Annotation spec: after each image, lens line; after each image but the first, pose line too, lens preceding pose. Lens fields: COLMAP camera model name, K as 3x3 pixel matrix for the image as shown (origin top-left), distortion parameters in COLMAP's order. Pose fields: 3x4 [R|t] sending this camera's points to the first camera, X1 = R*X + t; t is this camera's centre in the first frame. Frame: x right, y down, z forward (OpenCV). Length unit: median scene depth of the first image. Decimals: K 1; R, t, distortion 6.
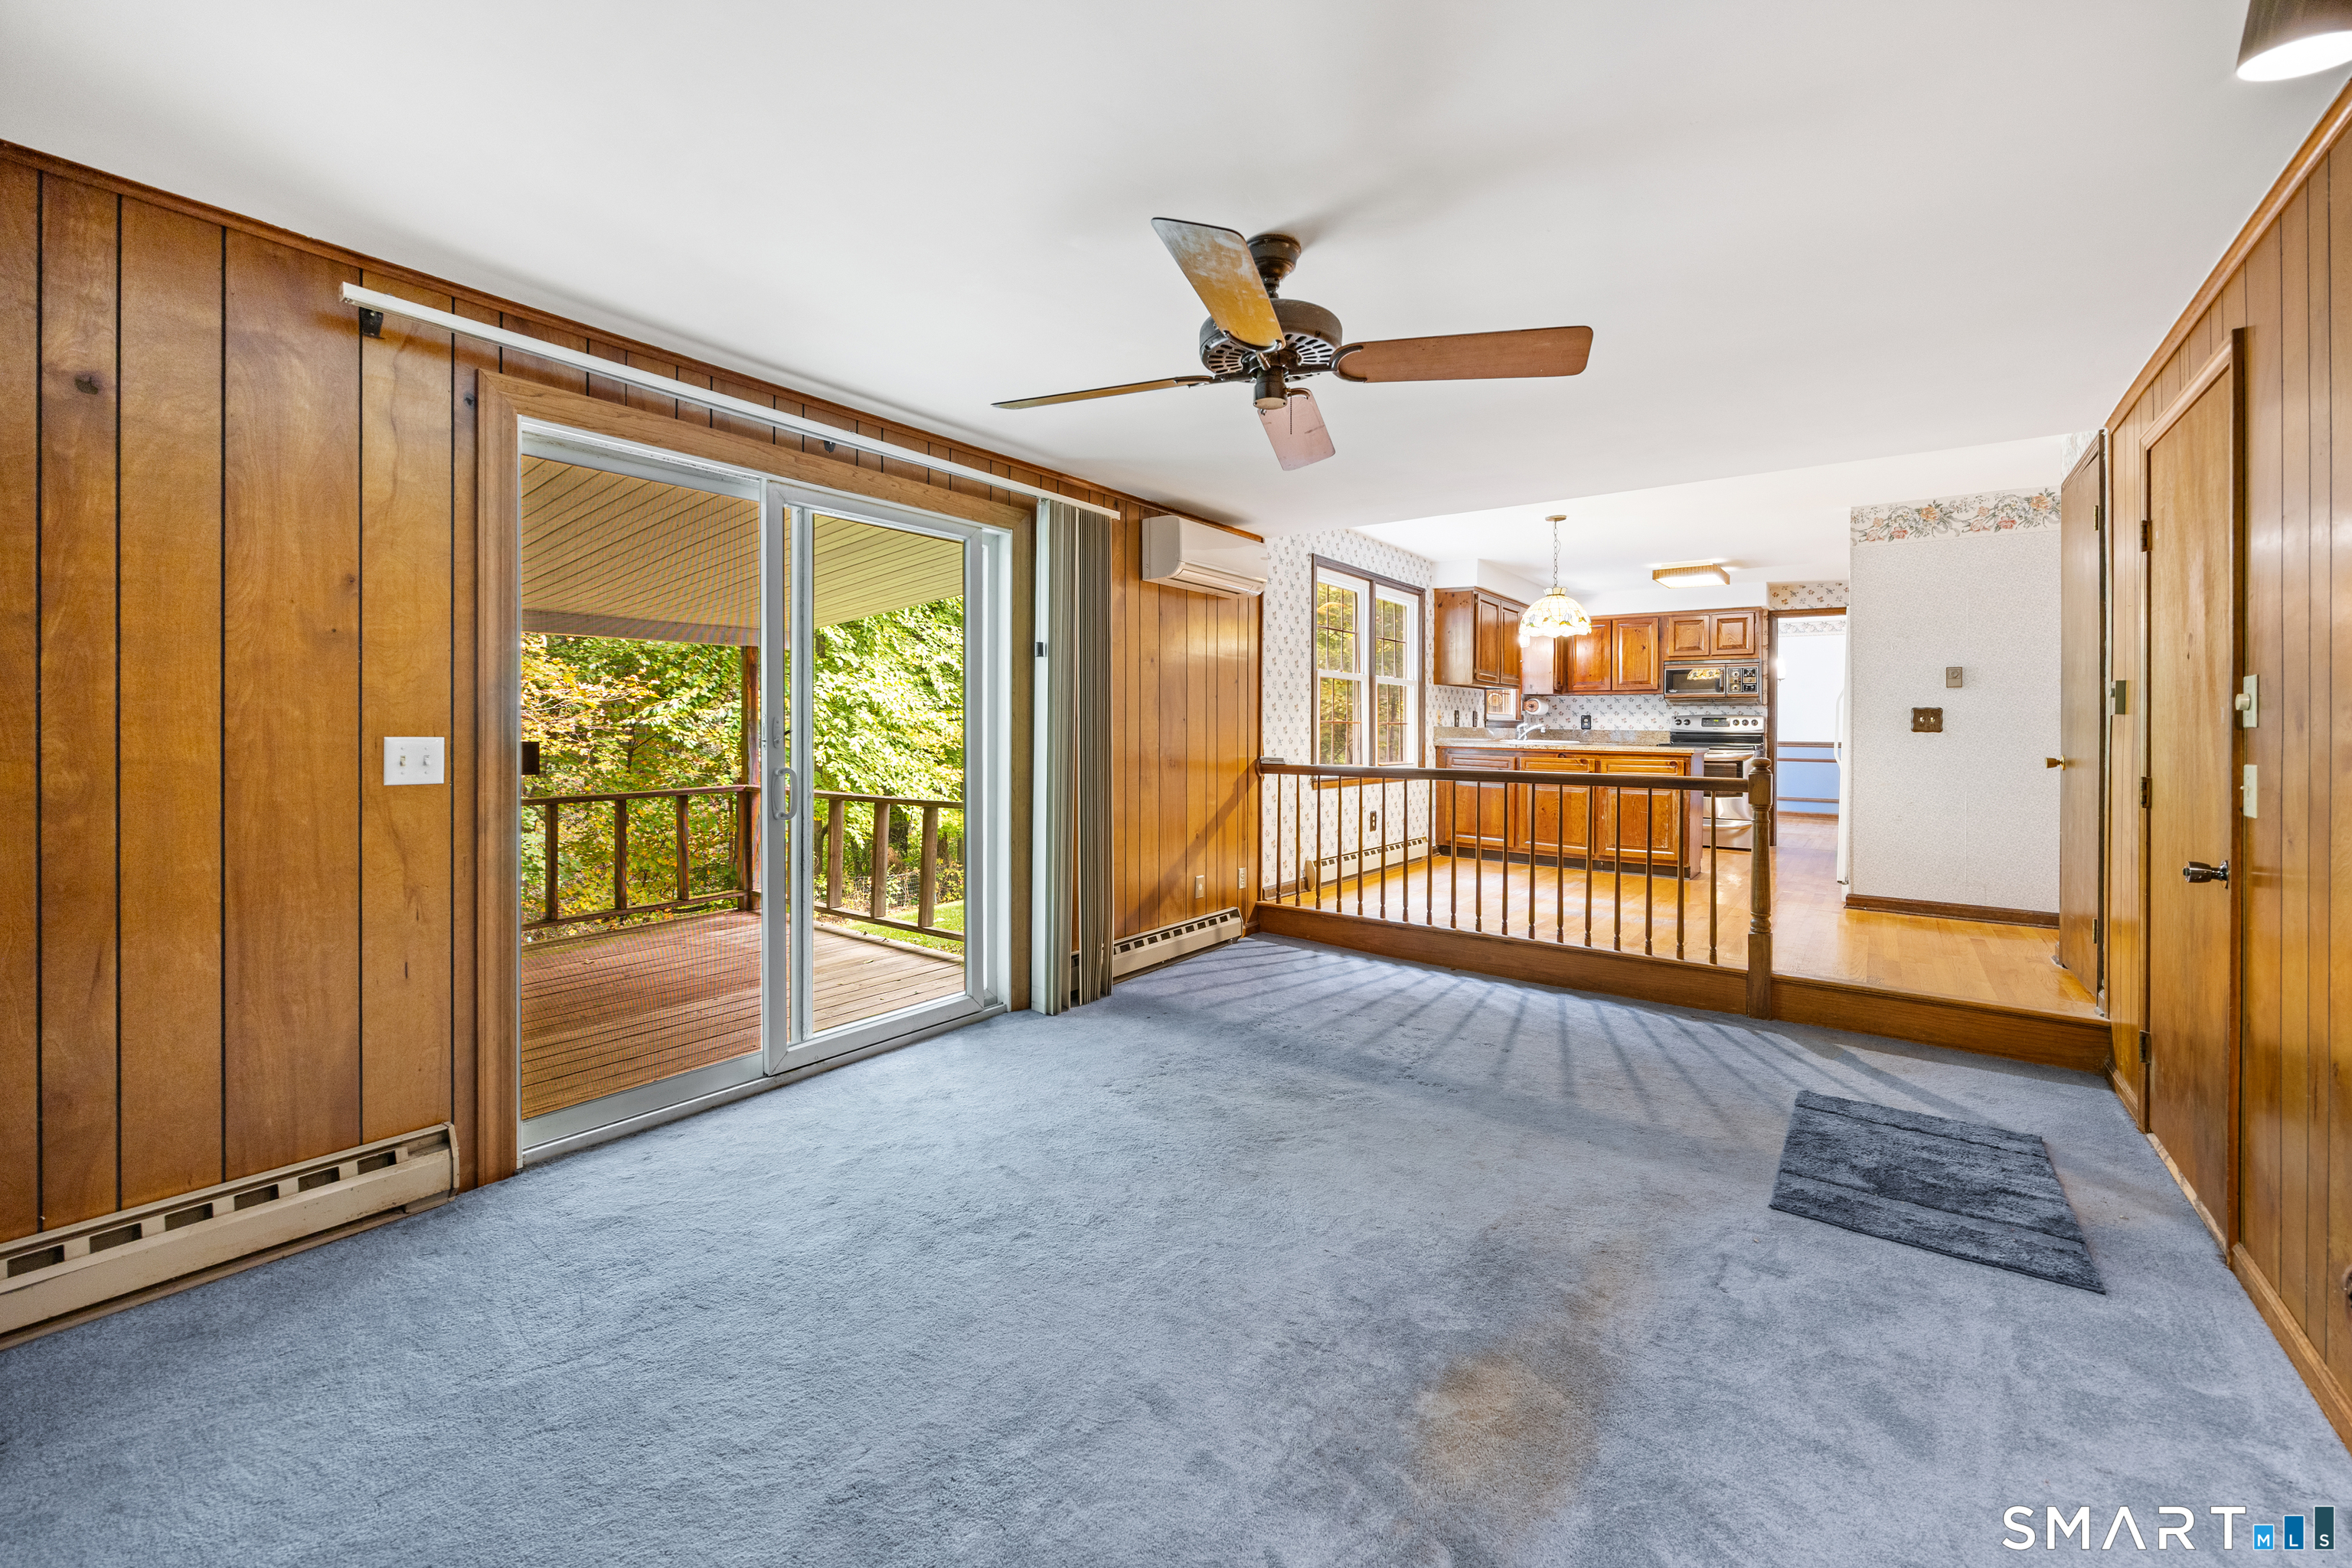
lens RADIAL K [[933.1, 0, 1207.0], [0, 933.1, 720.7], [0, 0, 1]] dist [0.000954, 0.000185]
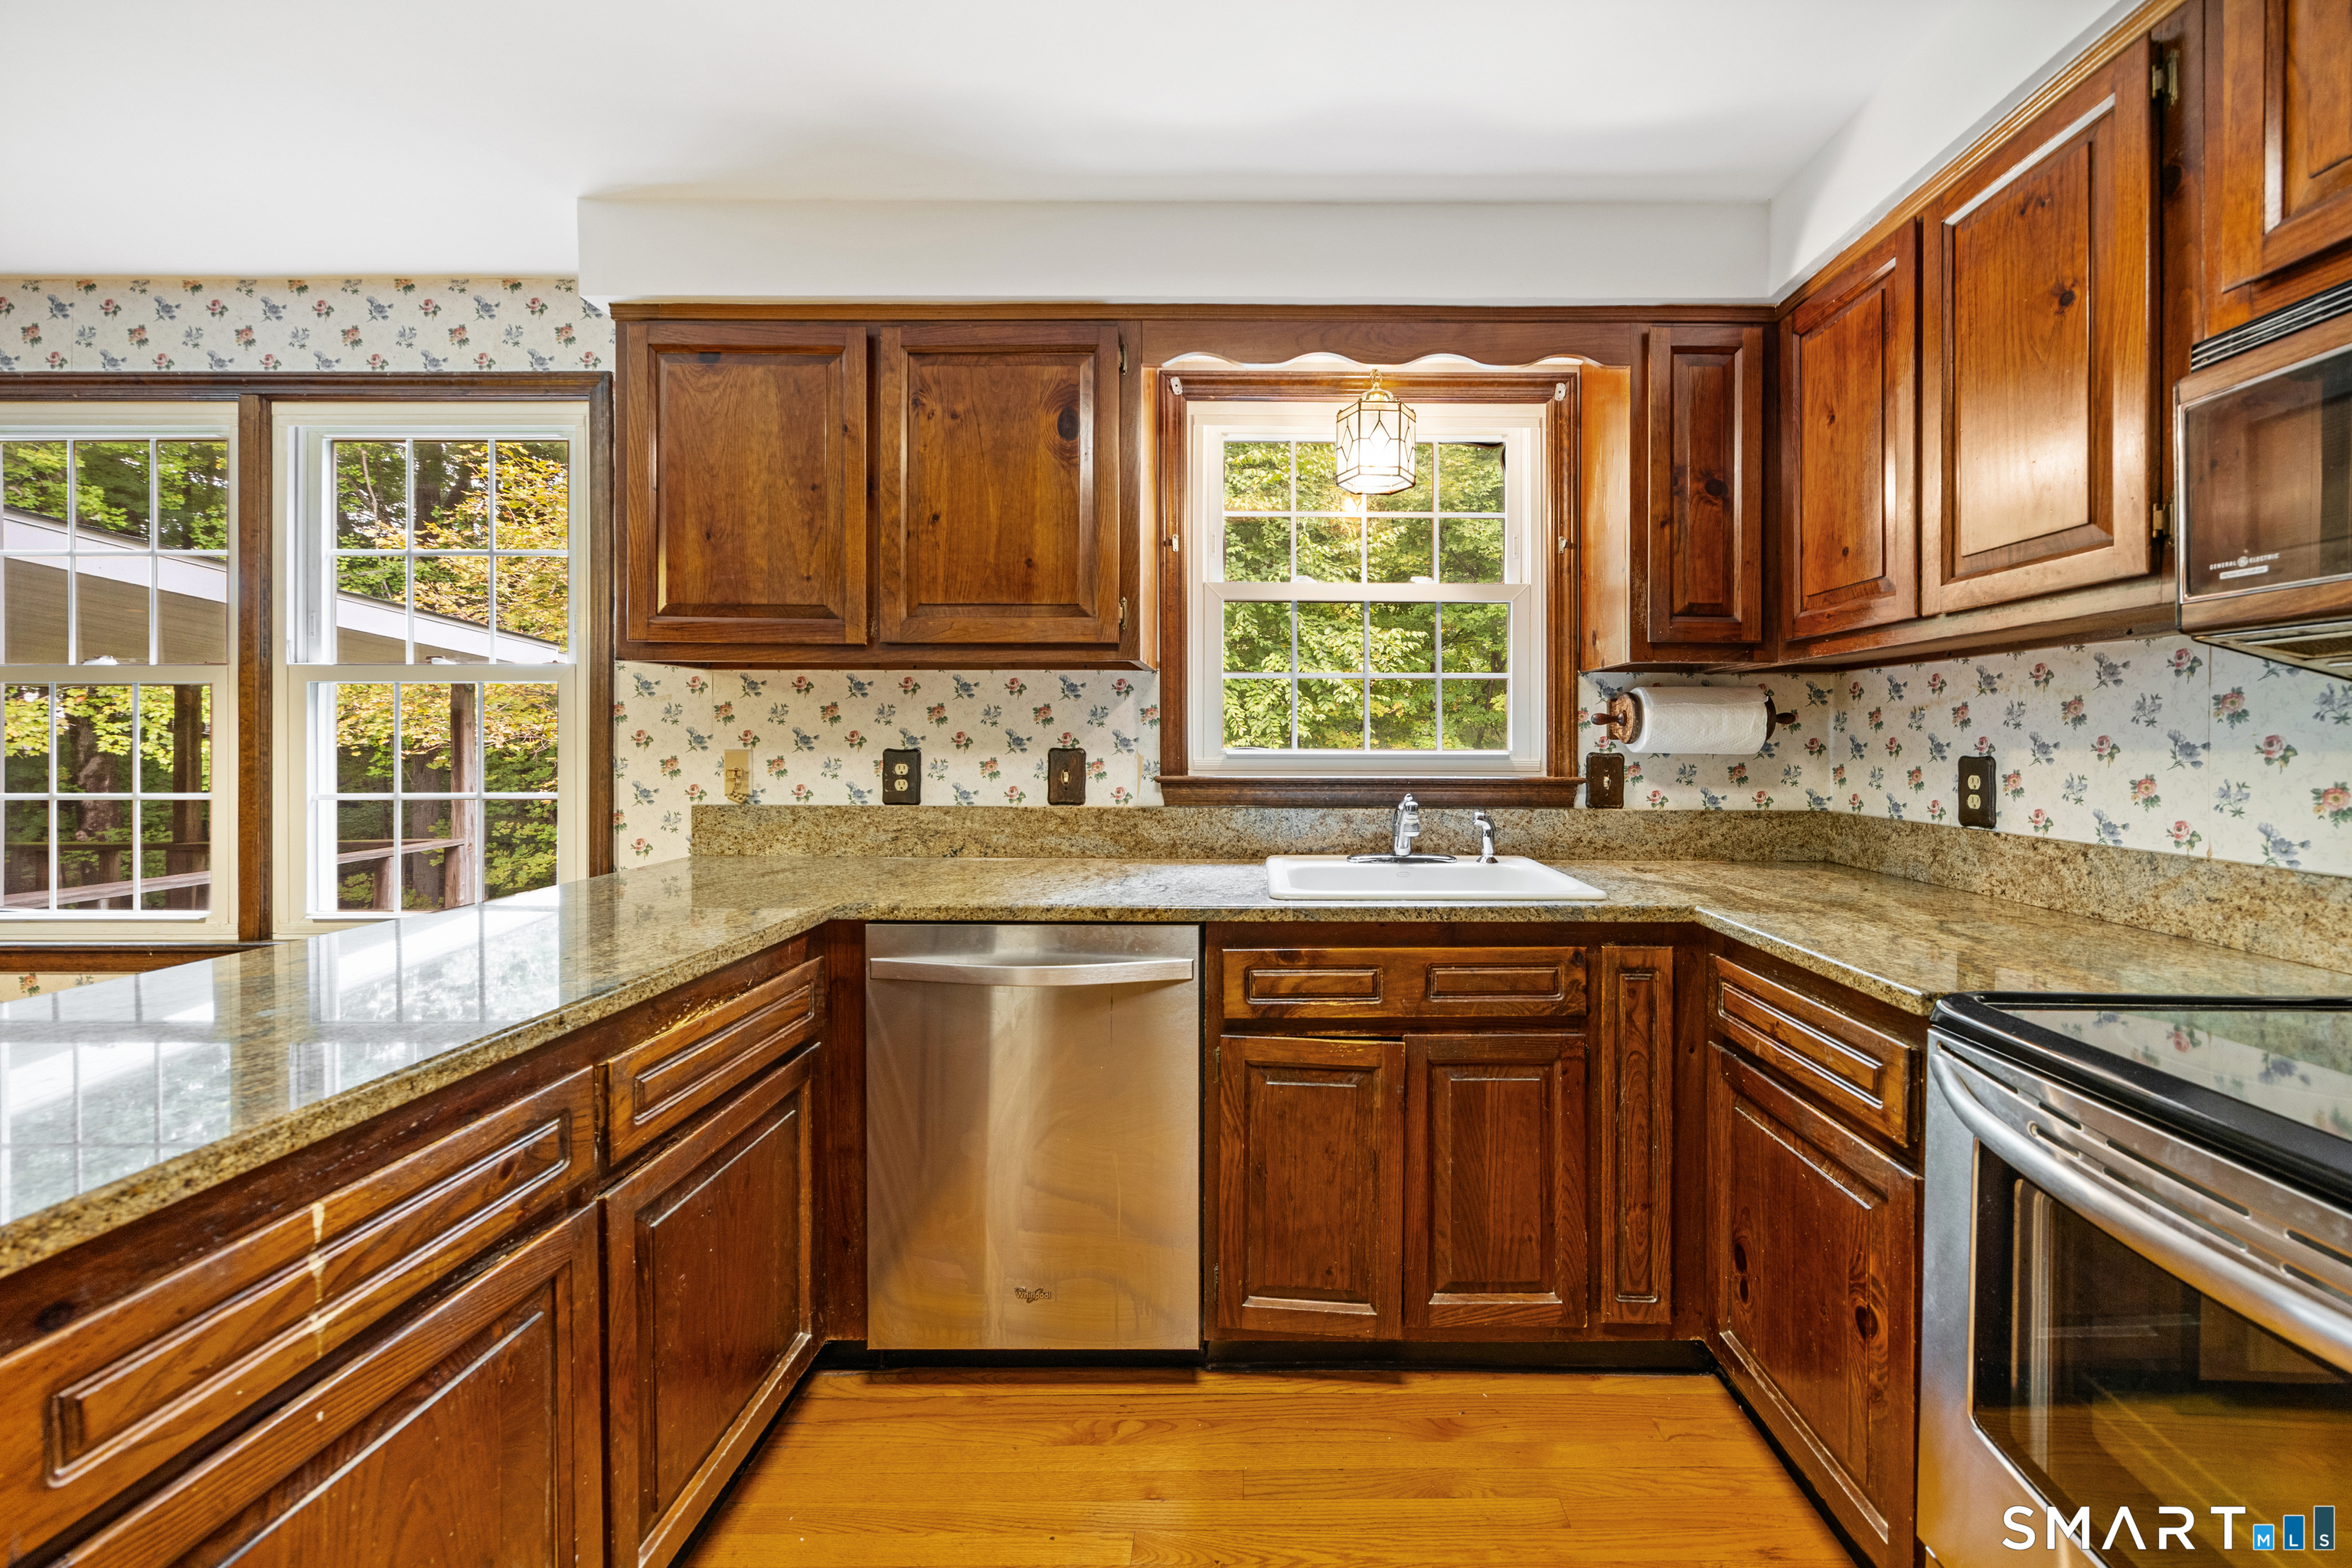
lens RADIAL K [[933.1, 0, 1249.1], [0, 933.1, 742.5], [0, 0, 1]] dist [0.000954, 0.000185]
pose [[0.592009, -0.002763, -0.805927, 0.511391], [0.002164, 0.999996, -0.001838, -0.009458], [0.805929, -0.000656, 0.592012, 0.812603]]
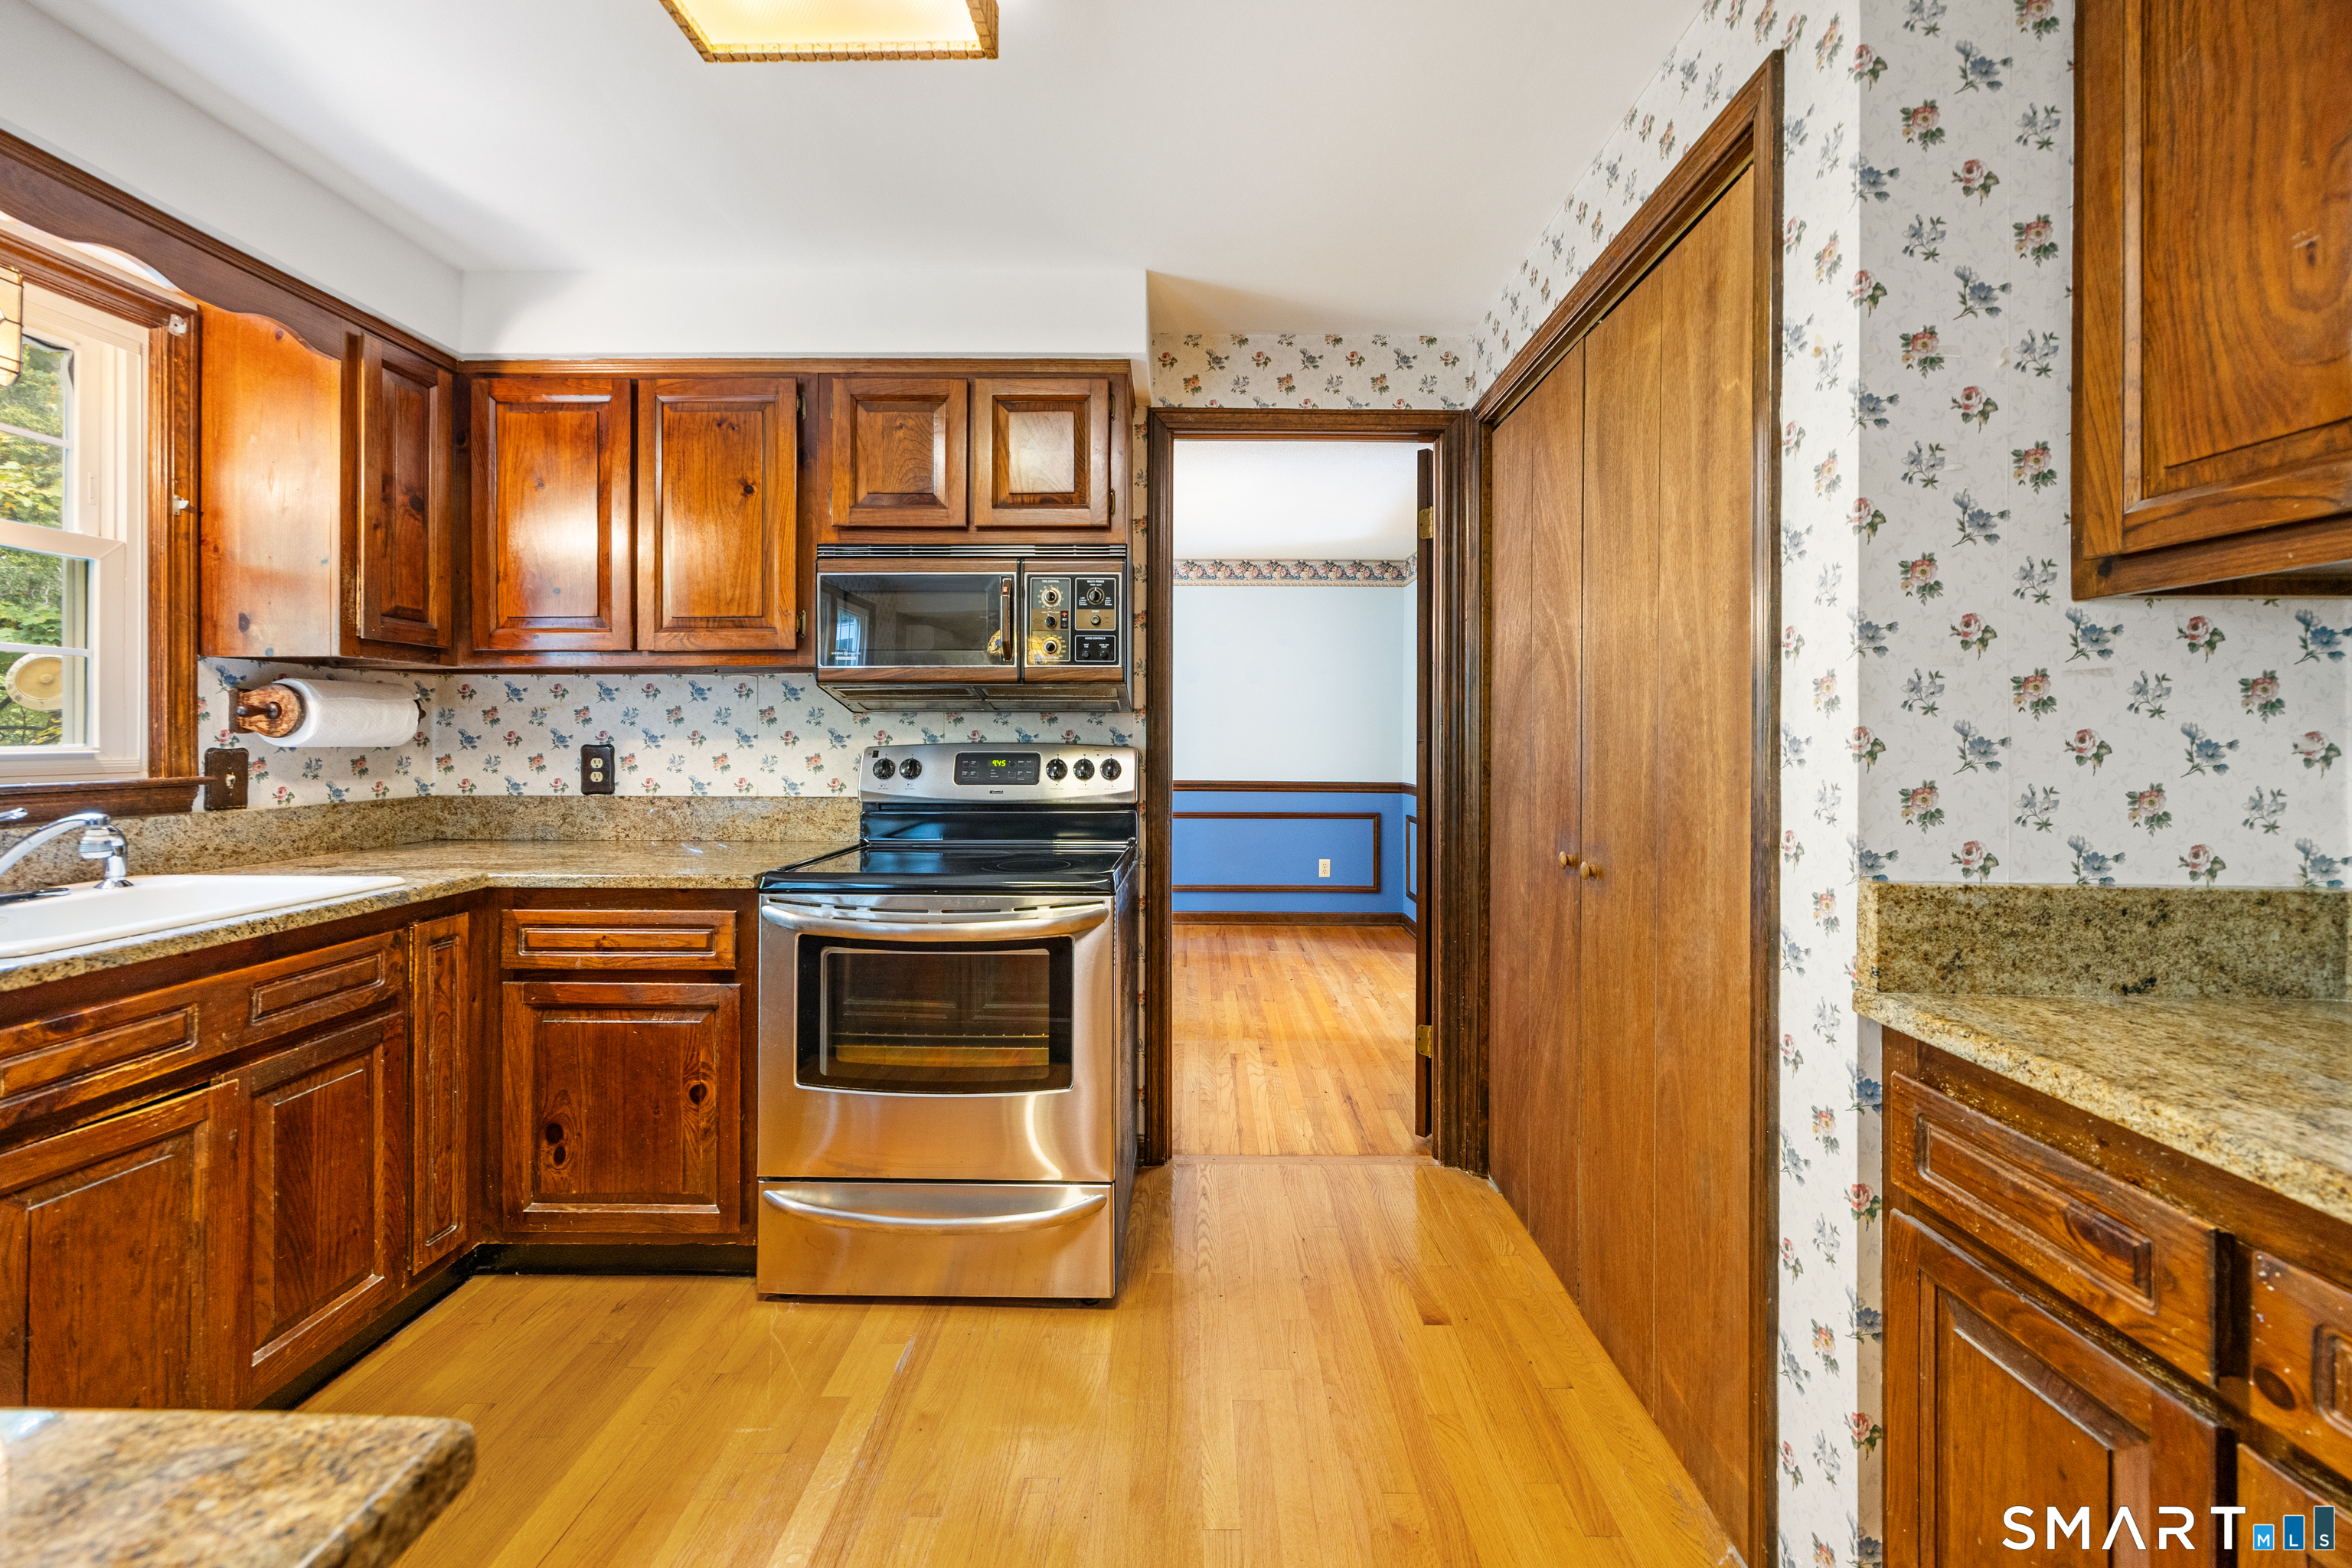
lens RADIAL K [[933.1, 0, 1186.5], [0, 933.1, 730.8], [0, 0, 1]] dist [0.000954, 0.000185]
pose [[0.817391, -0.004827, 0.576063, 0.418573], [0.004466, 0.999988, 0.002042, -0.010566], [-0.576066, 0.000903, 0.817403, 0.715148]]
